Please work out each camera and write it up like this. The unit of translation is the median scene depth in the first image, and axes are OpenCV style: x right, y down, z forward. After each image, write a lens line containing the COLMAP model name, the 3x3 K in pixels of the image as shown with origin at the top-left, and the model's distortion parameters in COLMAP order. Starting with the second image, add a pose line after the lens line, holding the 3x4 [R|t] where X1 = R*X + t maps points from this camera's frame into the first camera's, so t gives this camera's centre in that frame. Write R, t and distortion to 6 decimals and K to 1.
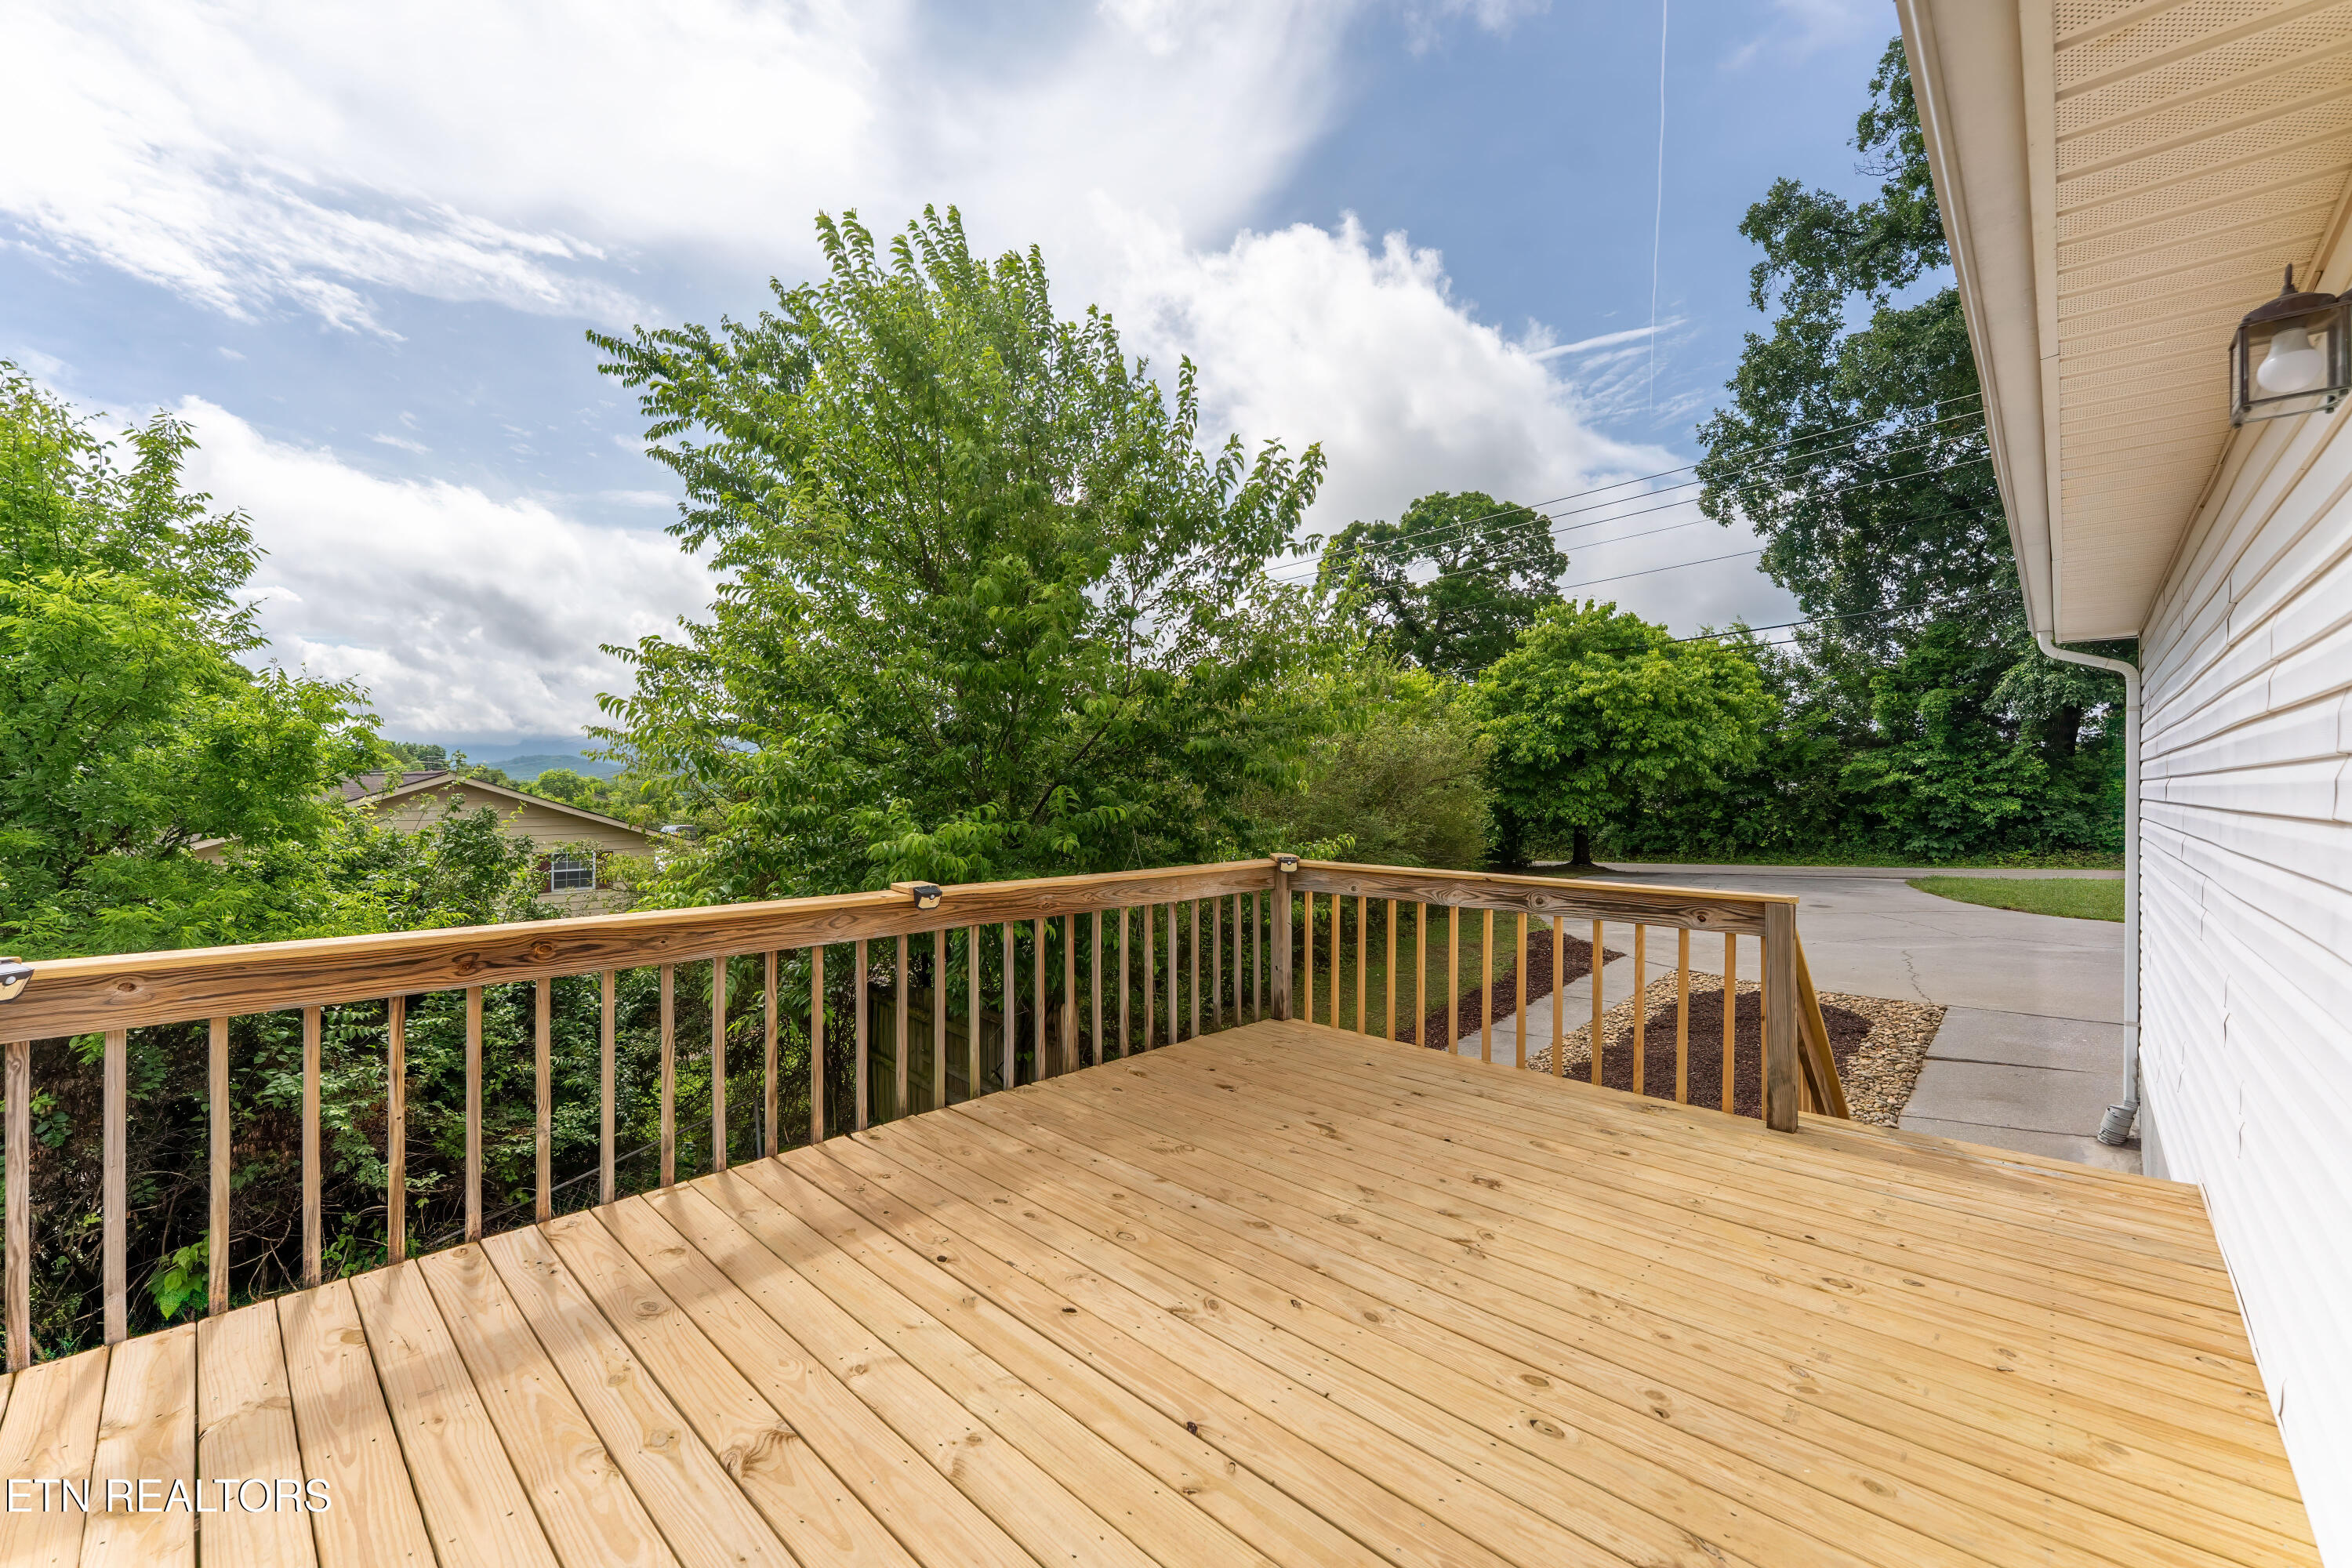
lens RADIAL K [[963.9, 0, 1182.2], [0, 963.9, 790.7], [0, 0, 1]] dist [0.000778, 0.000130]
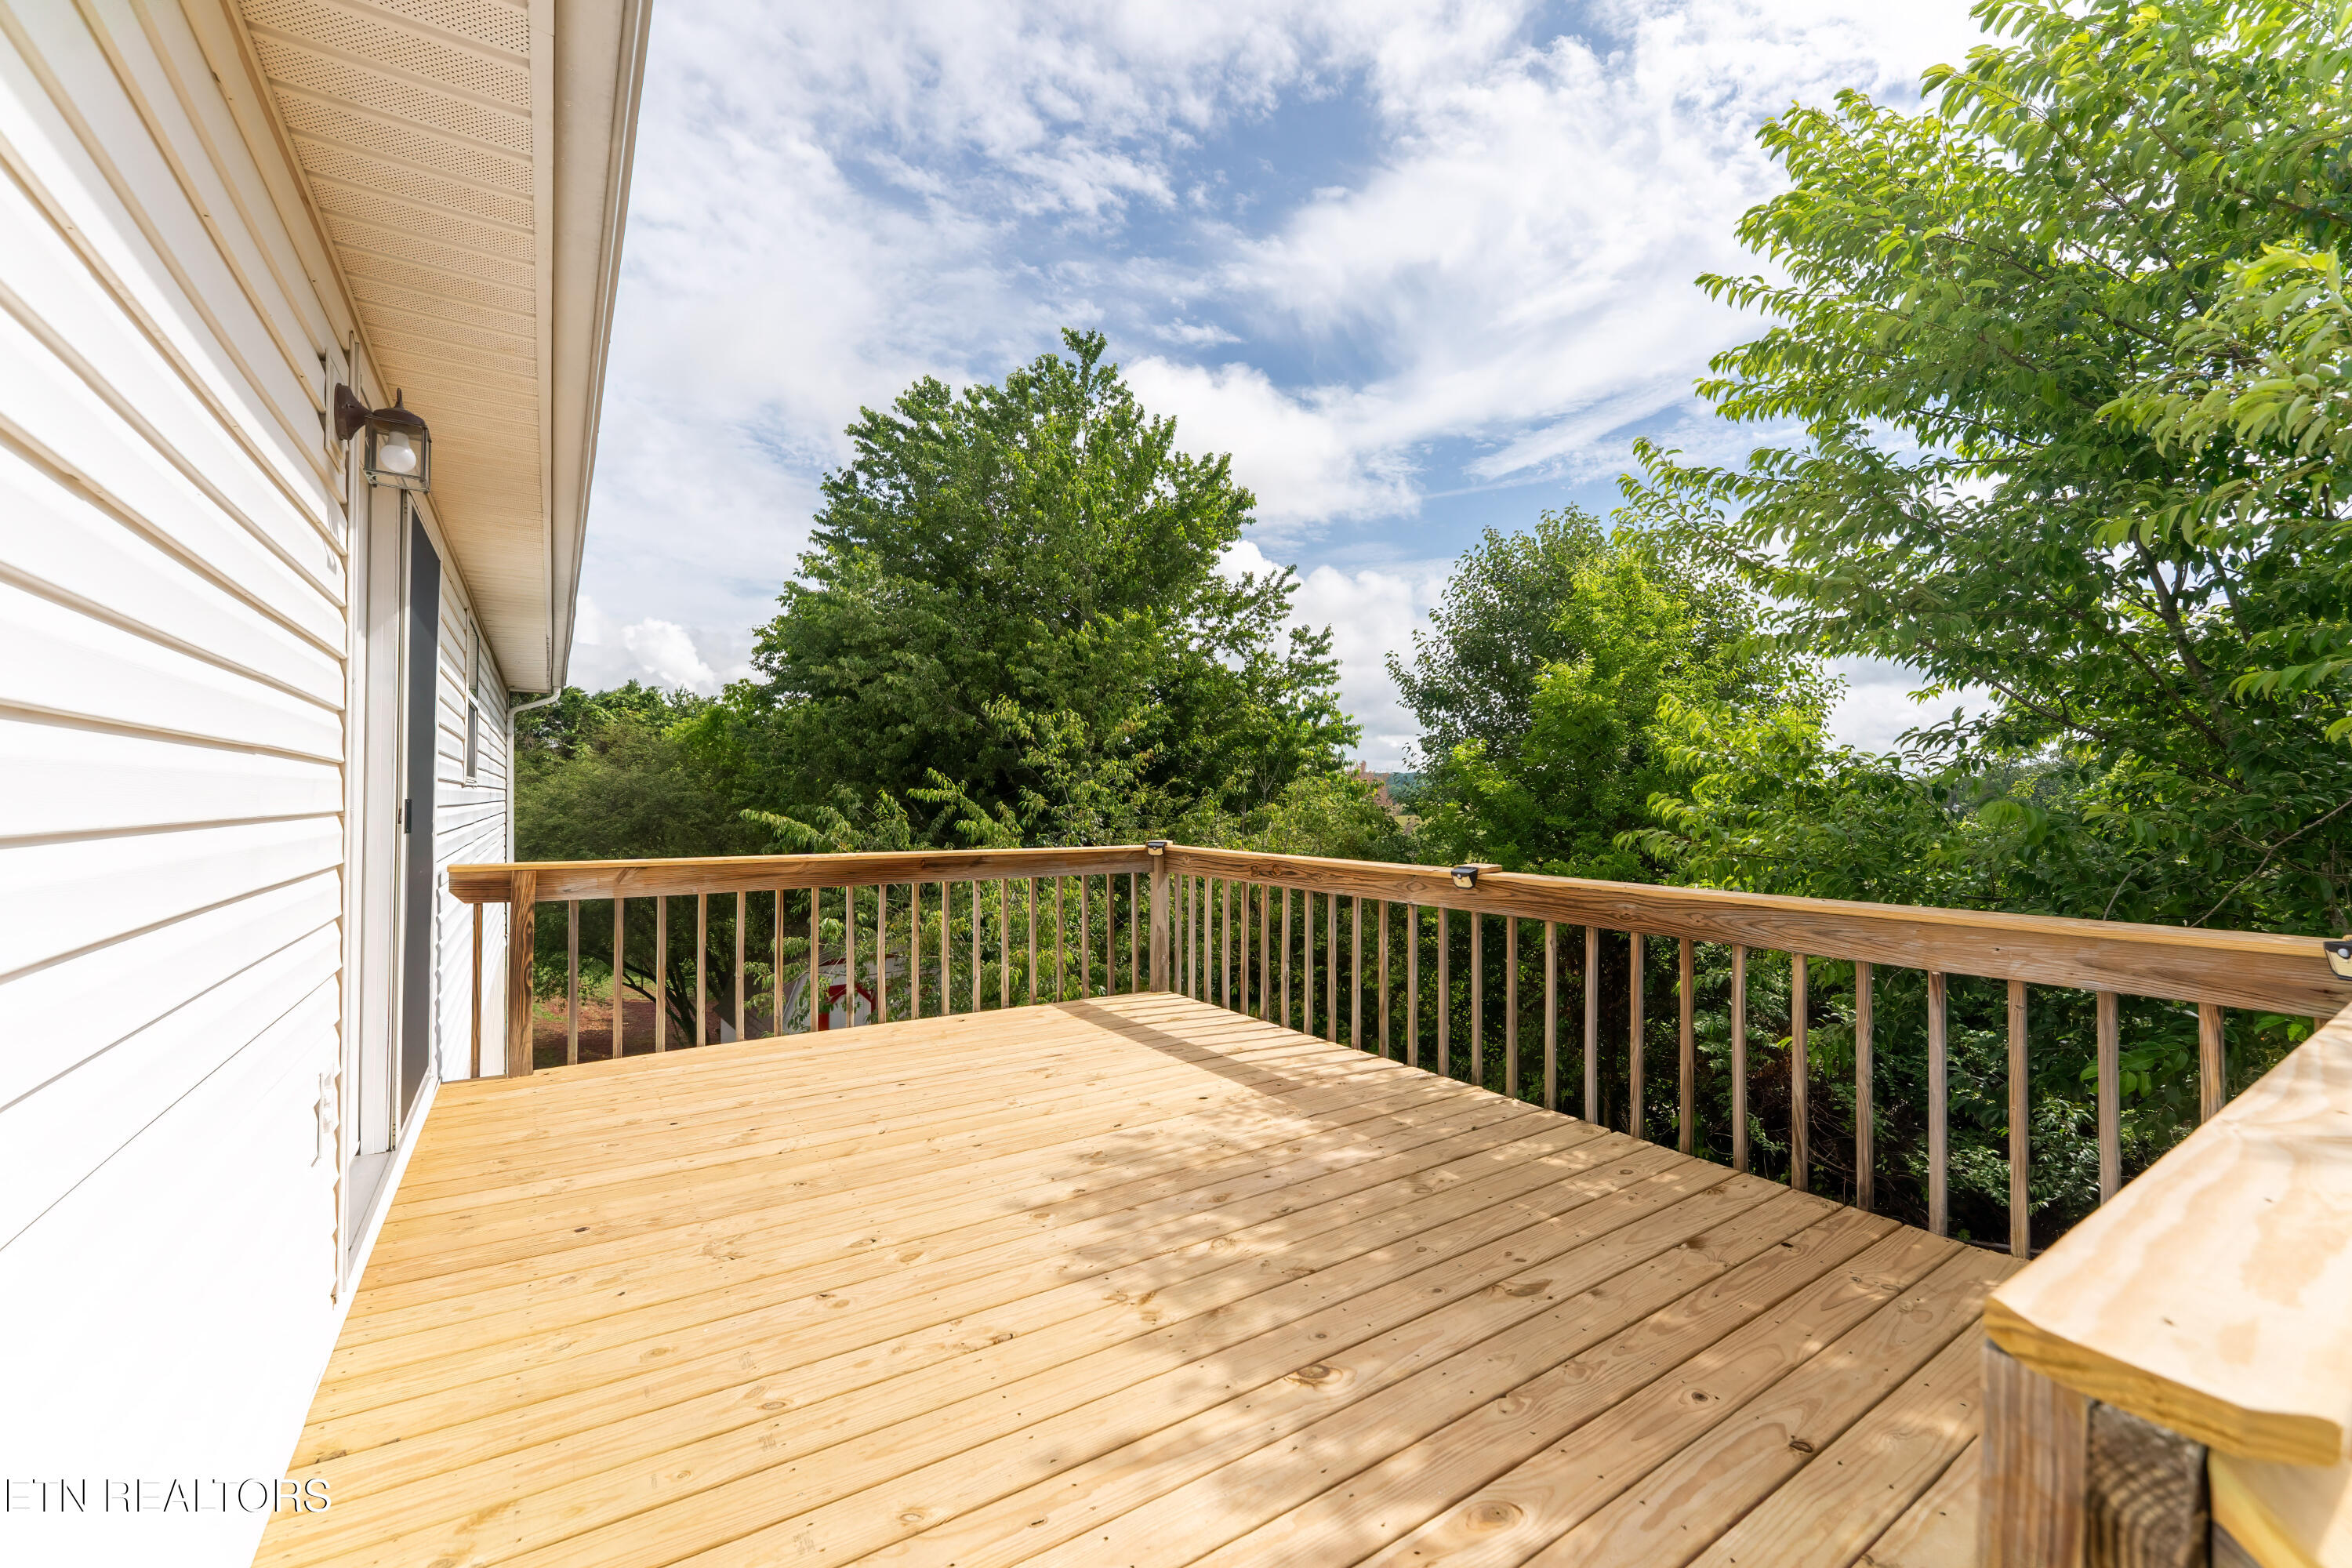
lens RADIAL K [[963.9, 0, 1185.9], [0, 963.9, 792.7], [0, 0, 1]] dist [0.000778, 0.000130]
pose [[-0.242330, -0.007936, -0.970161, 1.095175], [0.001730, 0.999961, -0.008612, 0.023755], [0.970192, -0.003766, -0.242307, 1.220457]]
